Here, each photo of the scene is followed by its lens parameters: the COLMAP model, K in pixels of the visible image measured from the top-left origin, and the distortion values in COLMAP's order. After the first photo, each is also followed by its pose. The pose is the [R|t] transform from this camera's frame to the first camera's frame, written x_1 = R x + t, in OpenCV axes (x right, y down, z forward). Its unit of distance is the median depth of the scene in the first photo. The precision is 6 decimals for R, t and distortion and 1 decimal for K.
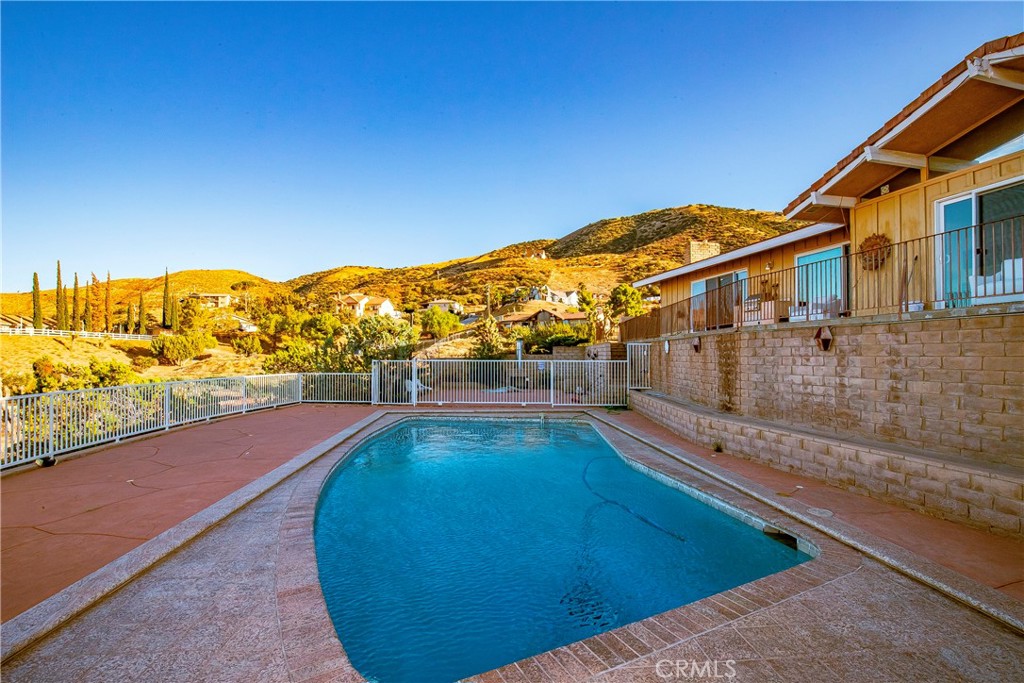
lens RADIAL K [[472.7, 0, 512.5], [0, 472.7, 351.8], [0, 0, 1]] dist [-0.035163, 0.007611]
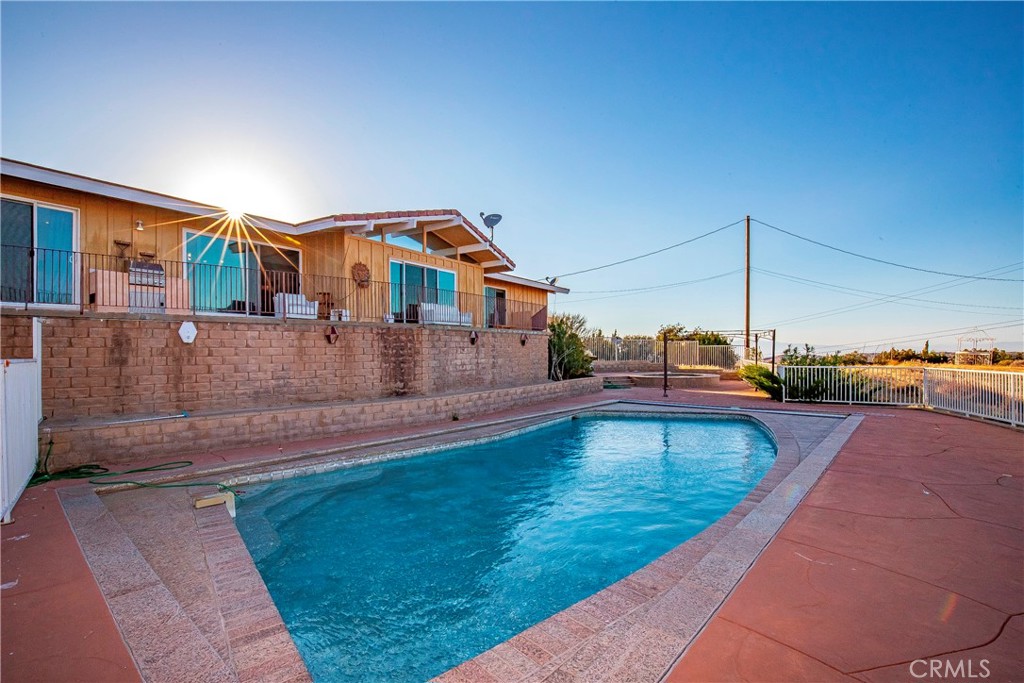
lens RADIAL K [[472.7, 0, 512.5], [0, 472.7, 351.8], [0, 0, 1]] dist [-0.035163, 0.007611]
pose [[-0.697546, 0.006440, 0.716511, -0.042812], [0.002847, 0.999977, -0.006216, 0.002162], [-0.716534, -0.002296, -0.697548, 0.126063]]
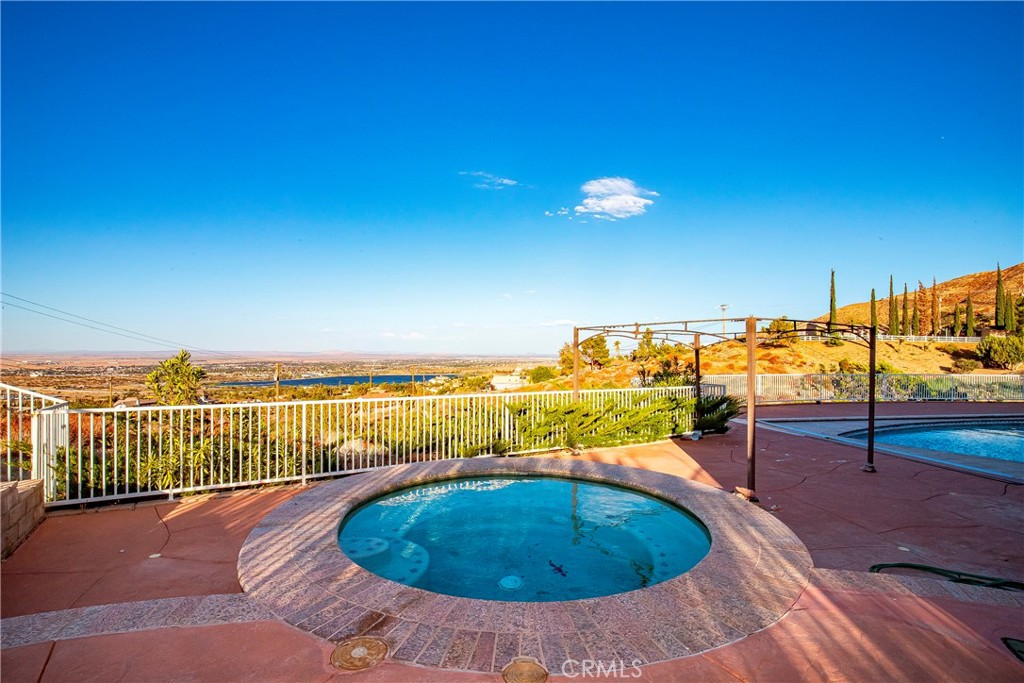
lens RADIAL K [[489.0, 0, 512.4], [0, 489.0, 350.4], [0, 0, 1]] dist [-0.030090, 0.005938]
pose [[0.106055, -0.002570, -0.994357, 0.079759], [-0.004177, 0.999987, -0.003030, -0.000921], [0.994351, 0.004474, 0.106043, -0.051257]]
